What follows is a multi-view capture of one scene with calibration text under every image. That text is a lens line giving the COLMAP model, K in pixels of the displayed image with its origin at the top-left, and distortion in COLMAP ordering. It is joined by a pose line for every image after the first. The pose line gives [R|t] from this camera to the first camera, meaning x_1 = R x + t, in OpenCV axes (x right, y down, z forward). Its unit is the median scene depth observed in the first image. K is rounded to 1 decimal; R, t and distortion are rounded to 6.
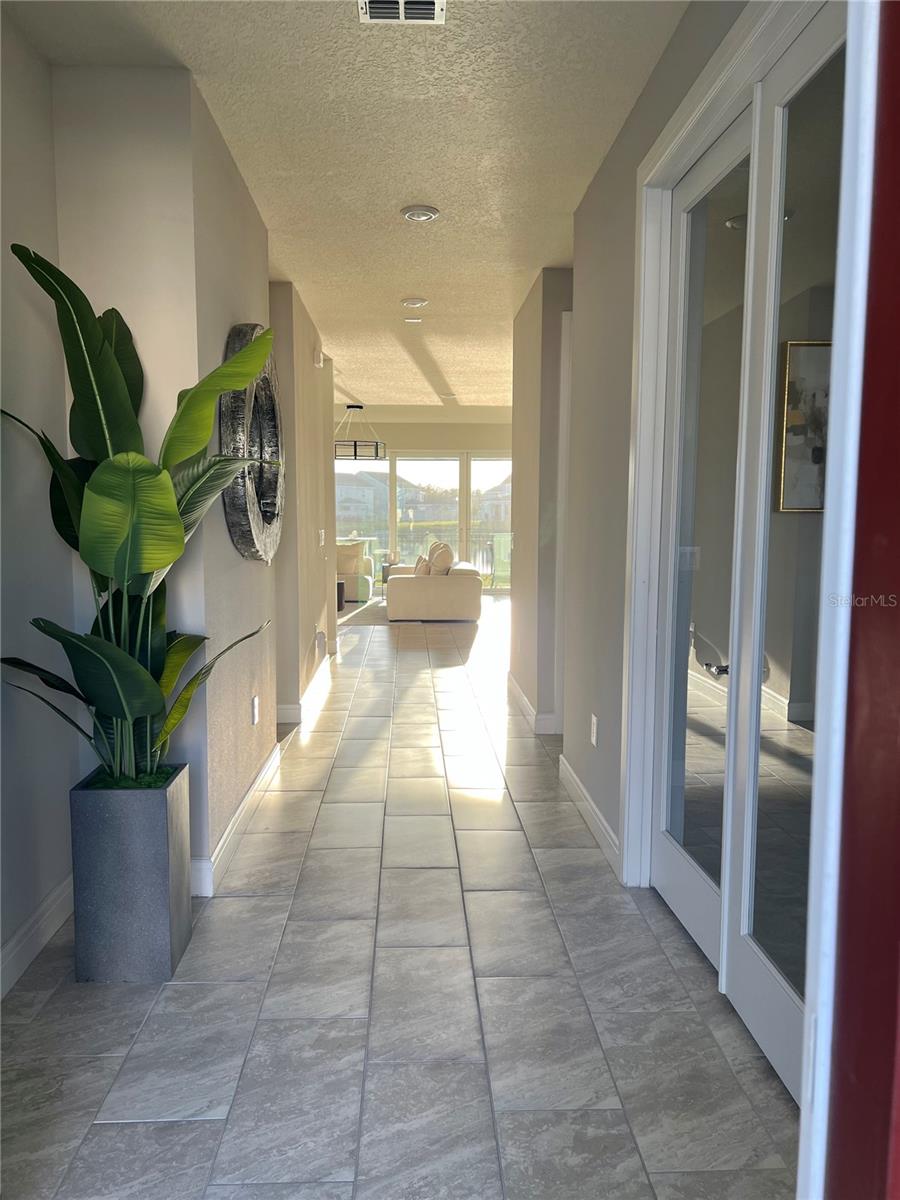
lens RADIAL K [[890.3, 0, 450.7], [0, 890.3, 591.8], [0, 0, 1]] dist [0.052579, -0.057578]
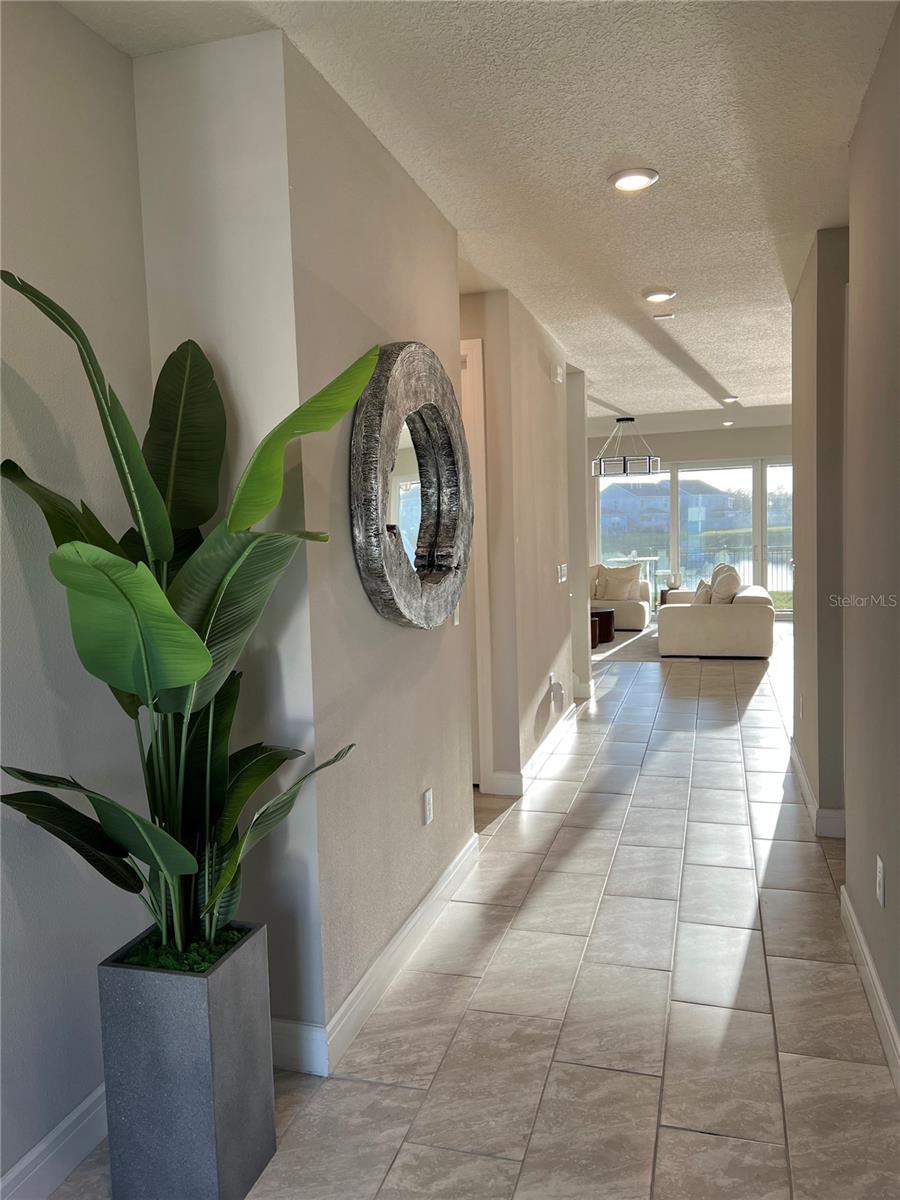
lens RADIAL K [[890.3, 0, 450.7], [0, 890.3, 591.8], [0, 0, 1]] dist [0.052579, -0.057578]
pose [[0.943335, -0.012323, -0.331614, 0.074523], [0.007896, 0.999861, -0.014695, -0.052334], [0.331749, 0.011244, 0.943301, 0.218000]]
